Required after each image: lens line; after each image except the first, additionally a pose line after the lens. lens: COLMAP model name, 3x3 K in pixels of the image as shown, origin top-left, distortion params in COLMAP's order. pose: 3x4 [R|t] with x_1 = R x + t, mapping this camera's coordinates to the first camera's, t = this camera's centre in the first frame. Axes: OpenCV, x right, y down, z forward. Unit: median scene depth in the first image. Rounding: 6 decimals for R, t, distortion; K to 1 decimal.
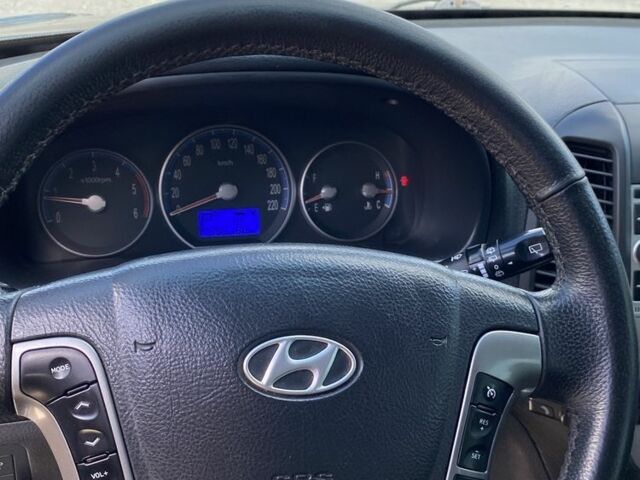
lens RADIAL K [[703.7, 0, 322.0], [0, 703.7, 239.9], [0, 0, 1]] dist [0.080797, 0.000000]
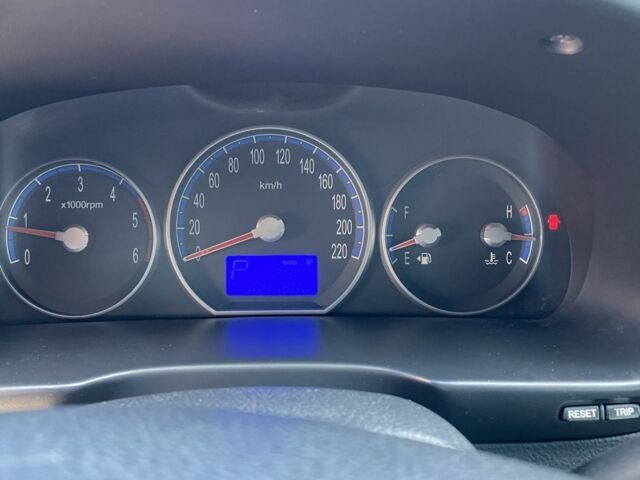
lens RADIAL K [[703.7, 0, 315.9], [0, 703.7, 241.8], [0, 0, 1]] dist [0.080797, 0.000000]
pose [[0.977765, 0.041465, -0.205565, 0.042811], [-0.052192, 0.997529, -0.047032, -0.026915], [0.203107, 0.056715, 0.977513, 0.361512]]
